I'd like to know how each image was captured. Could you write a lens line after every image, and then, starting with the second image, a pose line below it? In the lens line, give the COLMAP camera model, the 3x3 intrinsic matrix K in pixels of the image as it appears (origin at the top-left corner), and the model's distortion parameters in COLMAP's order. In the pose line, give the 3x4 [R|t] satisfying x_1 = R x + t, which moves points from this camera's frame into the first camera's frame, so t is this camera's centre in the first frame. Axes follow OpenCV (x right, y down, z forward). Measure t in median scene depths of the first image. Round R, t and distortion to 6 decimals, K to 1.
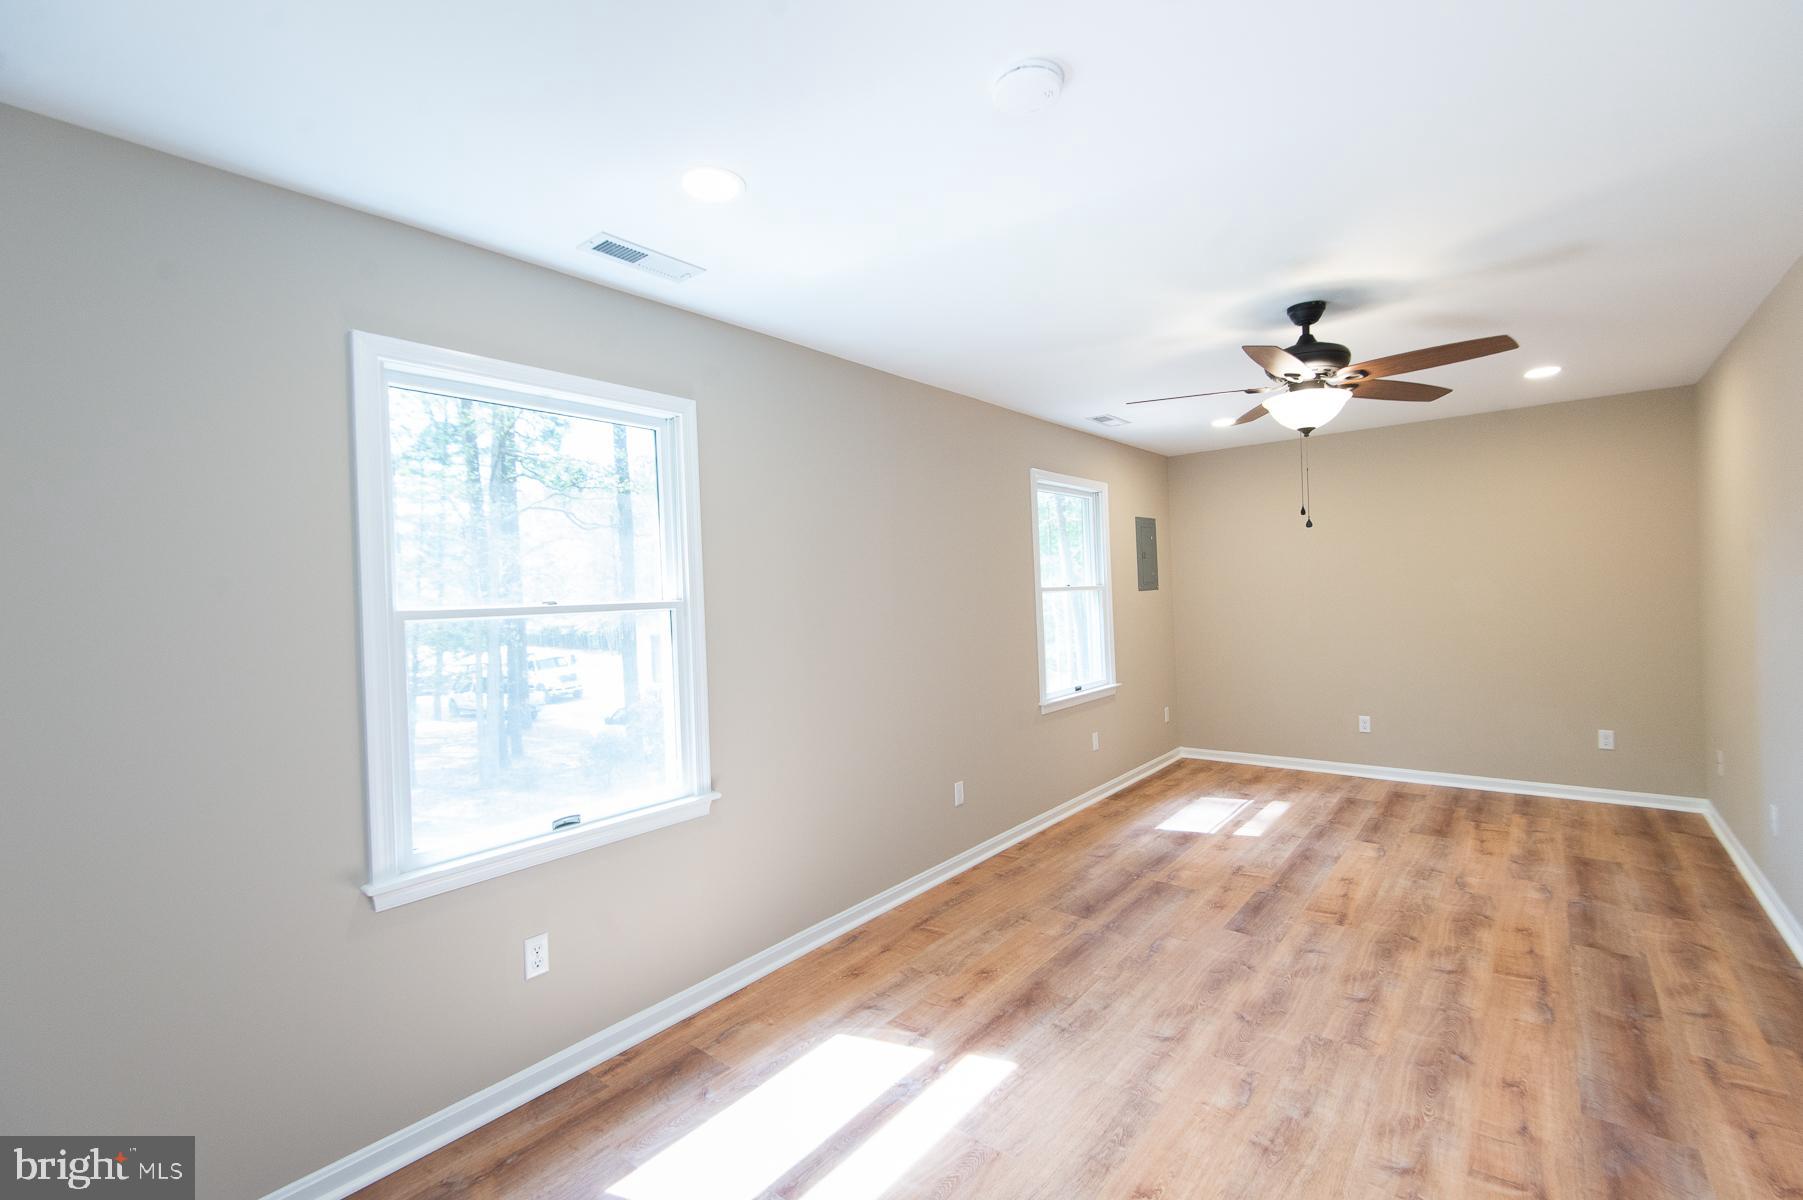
lens RADIAL K [[794.3, 0, 901.5], [0, 794.3, 600.0], [0, 0, 1]] dist [0.027365, -0.008810]
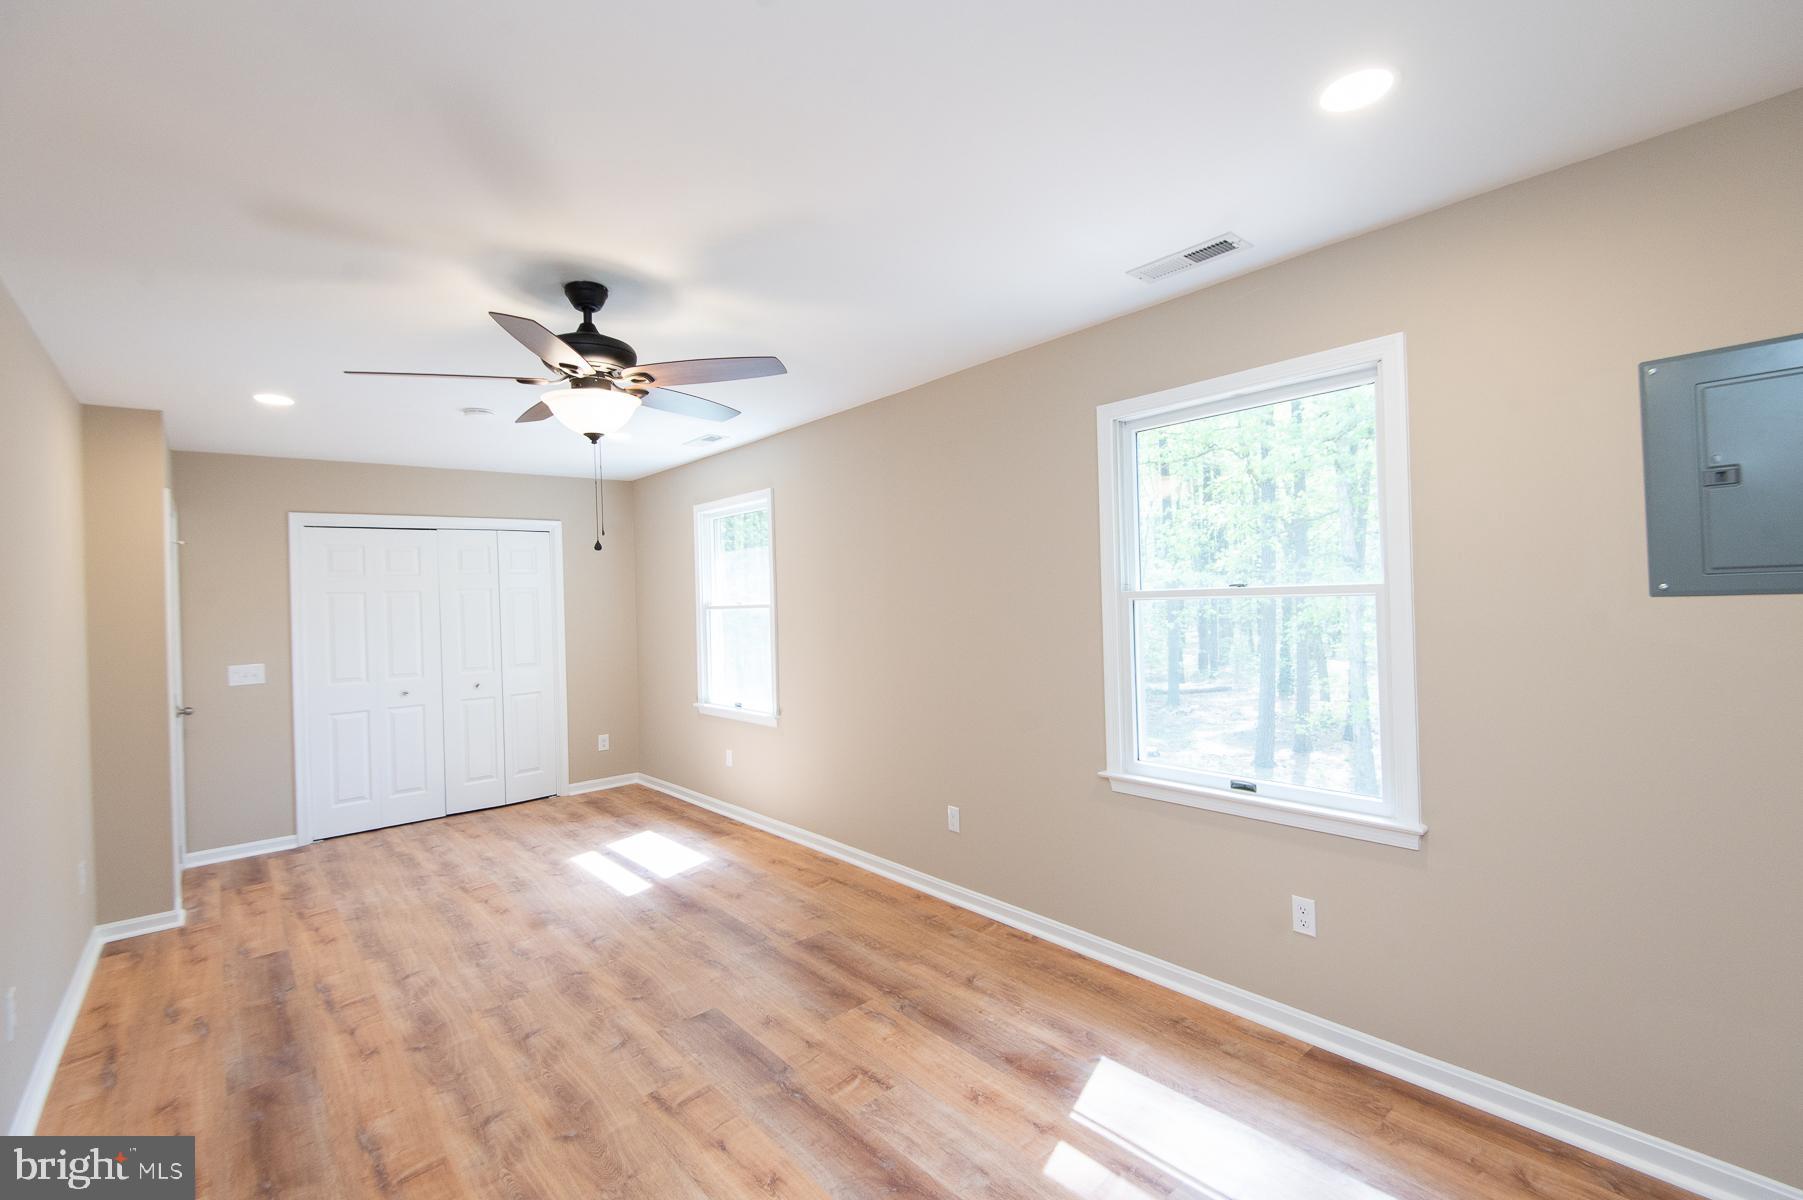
lens RADIAL K [[793.1, 0, 903.9], [0, 793.1, 593.8], [0, 0, 1]] dist [0.029952, -0.016278]
pose [[-0.180875, 0.031326, -0.983007, 1.371162], [0.026667, 0.999281, 0.026938, -0.060507], [0.983144, -0.021341, -0.181581, 1.564466]]
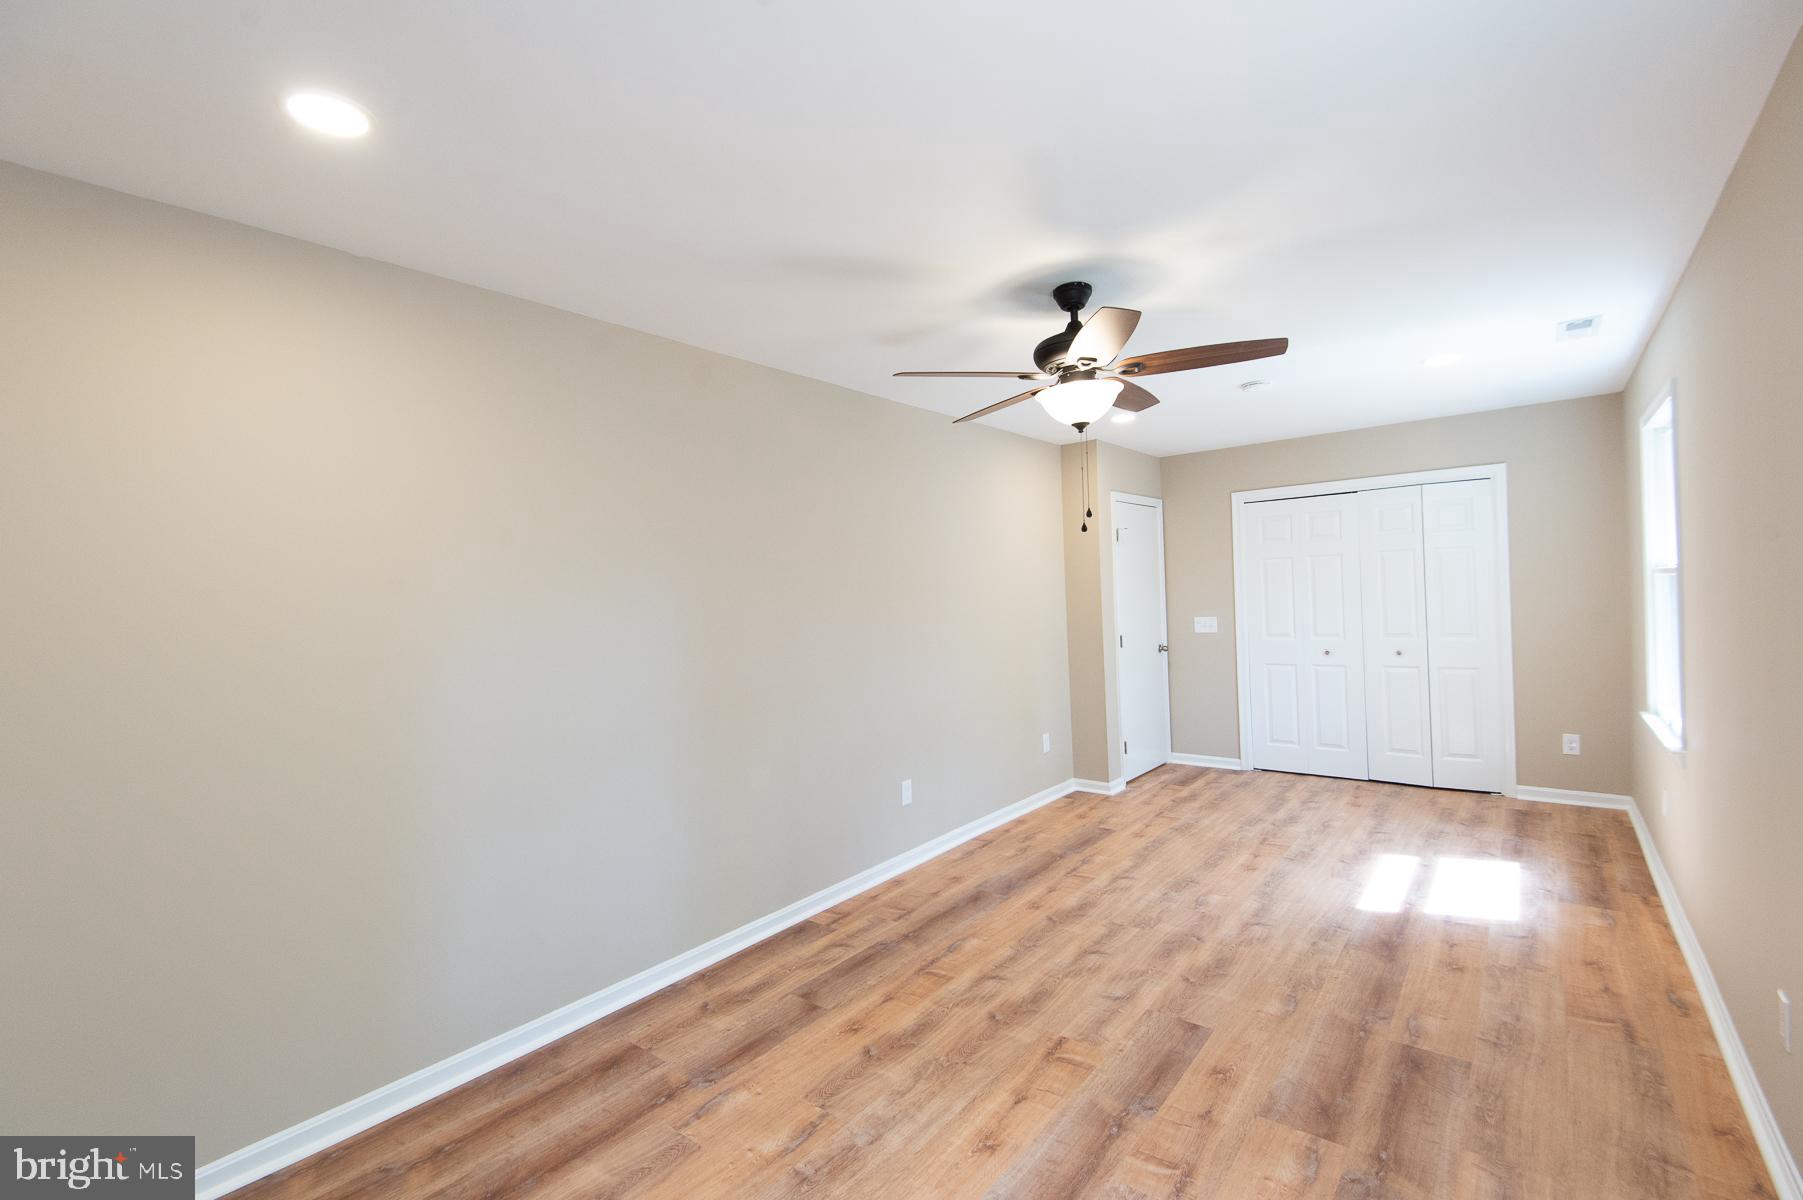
lens RADIAL K [[793.1, 0, 903.9], [0, 793.1, 593.8], [0, 0, 1]] dist [0.029952, -0.016278]
pose [[-0.997930, 0.063439, -0.010584, 0.782387], [0.063267, 0.997870, 0.015872, -0.049340], [0.011568, 0.015170, -0.999818, 2.025494]]
